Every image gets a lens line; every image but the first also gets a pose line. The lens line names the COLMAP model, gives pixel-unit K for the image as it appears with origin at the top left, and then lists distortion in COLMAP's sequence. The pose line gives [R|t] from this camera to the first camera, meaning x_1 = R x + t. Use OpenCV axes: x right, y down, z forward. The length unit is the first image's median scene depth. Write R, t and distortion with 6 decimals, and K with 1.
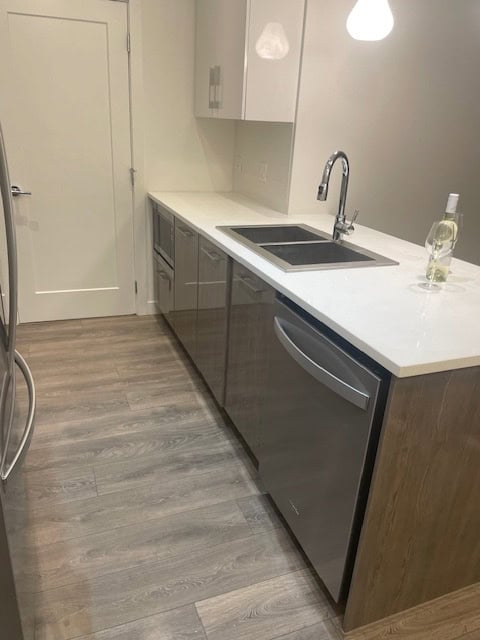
lens RADIAL K [[482.2, 0, 239.4], [0, 482.2, 323.7], [0, 0, 1]] dist [0.058403, -0.082416]
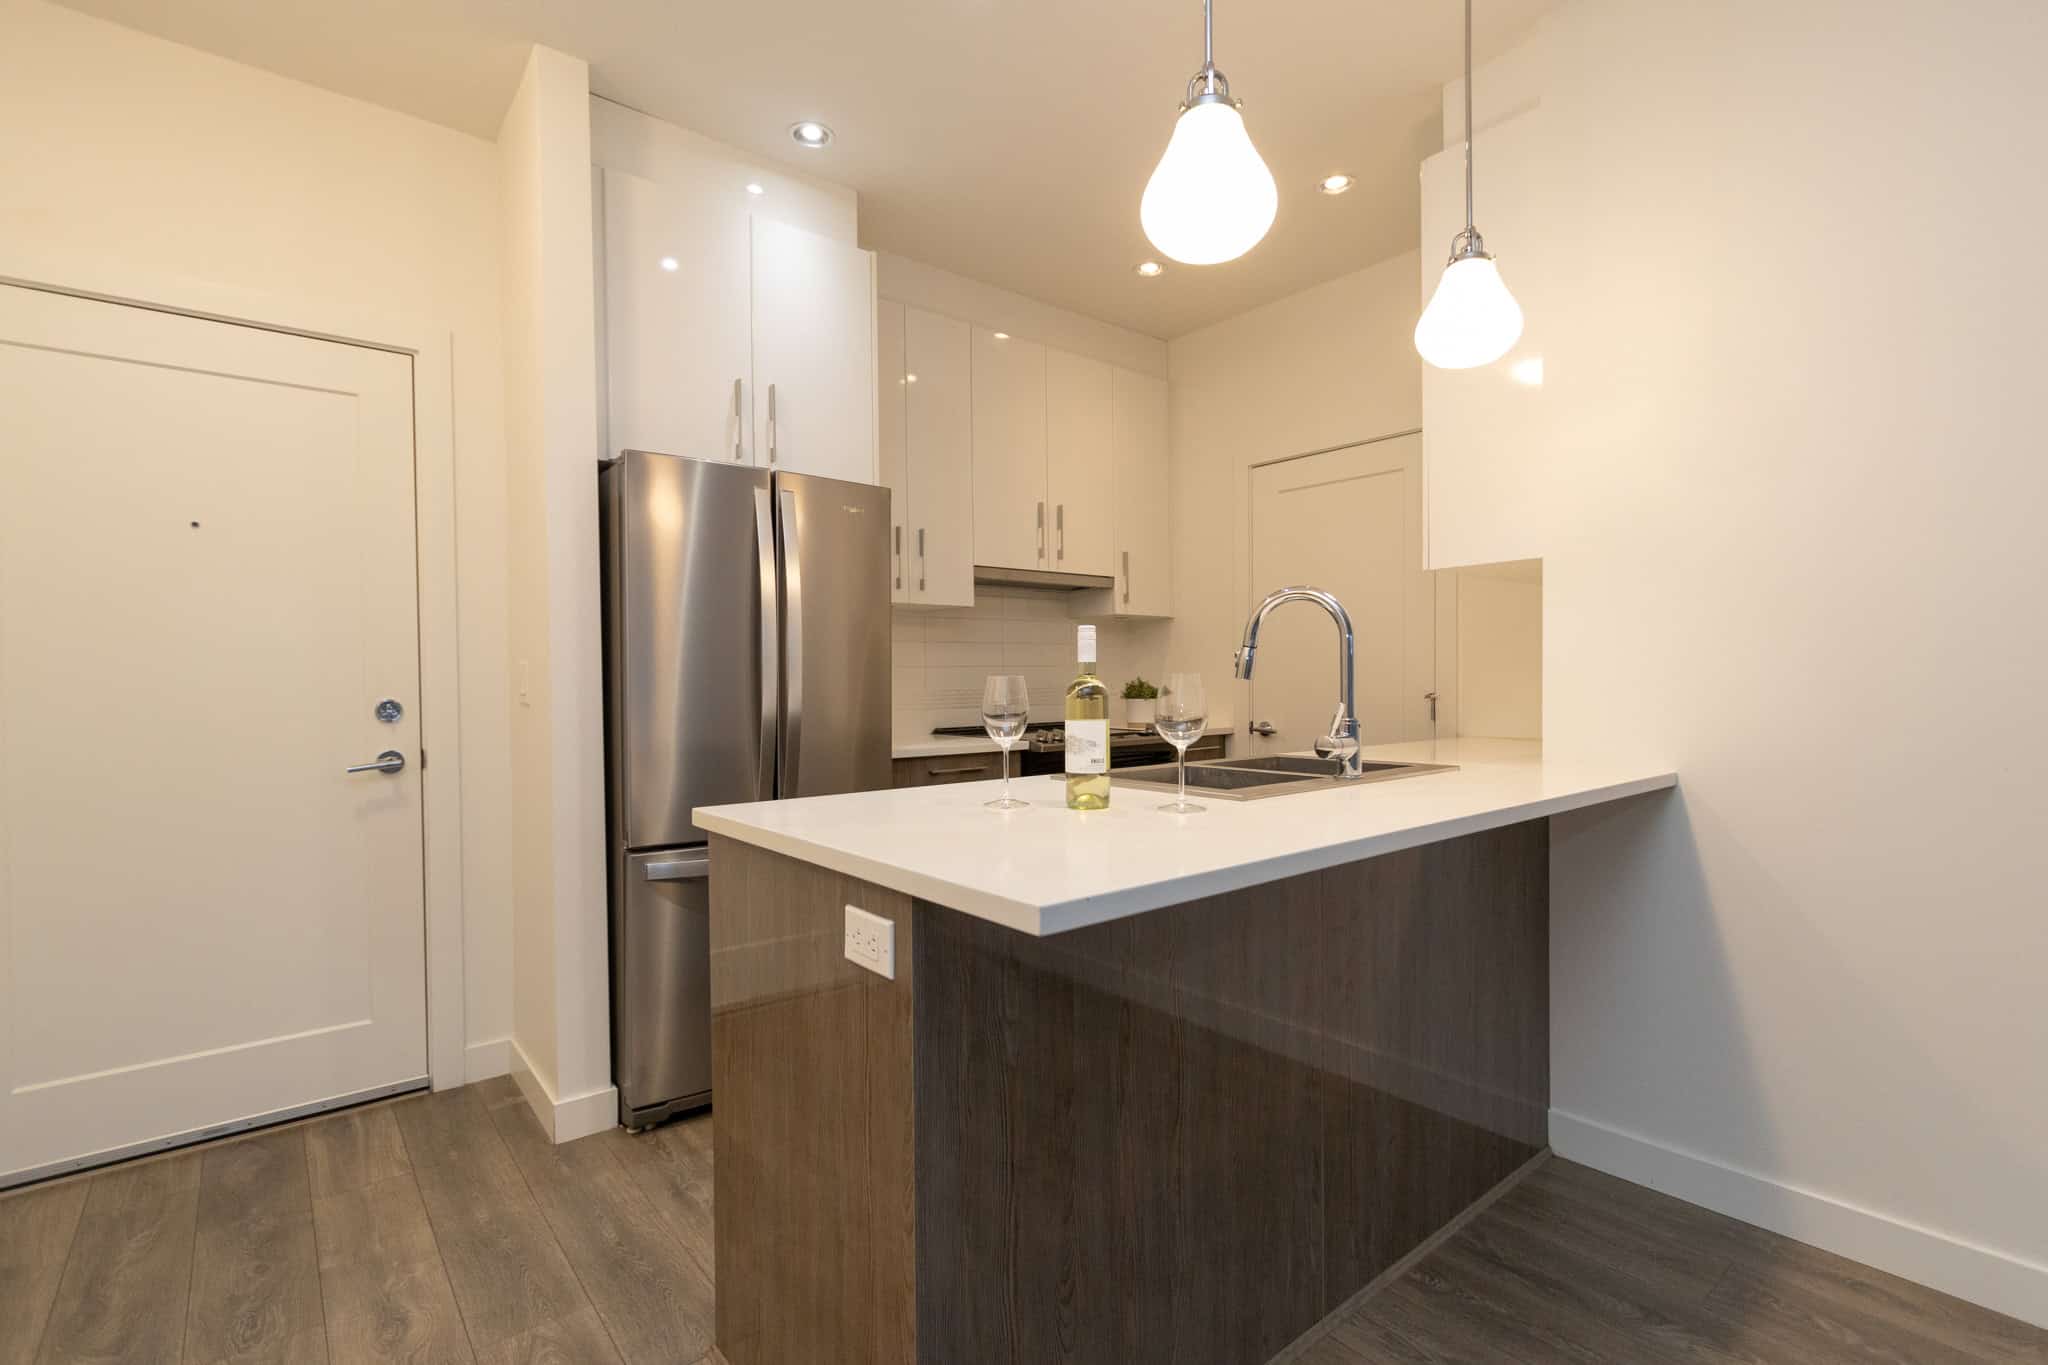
lens RADIAL K [[937.2, 0, 1039.0], [0, 937.2, 697.8], [0, 0, 1]] dist [0.006916, -0.001974]
pose [[0.313924, -0.039895, -0.948610, 0.890221], [-0.340860, 0.927774, -0.151820, -0.016136], [0.886153, 0.371003, 0.277652, 0.477204]]
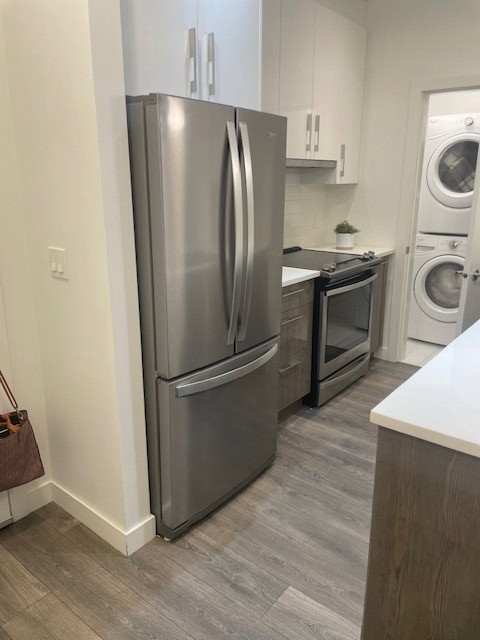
lens RADIAL K [[482.2, 0, 240.1], [0, 482.2, 308.2], [0, 0, 1]] dist [0.058403, -0.082416]
pose [[0.495089, 0.166052, -0.852827, 0.490964], [-0.307521, 0.951517, 0.006743, -0.019978], [0.812599, 0.258924, 0.522150, 0.081962]]
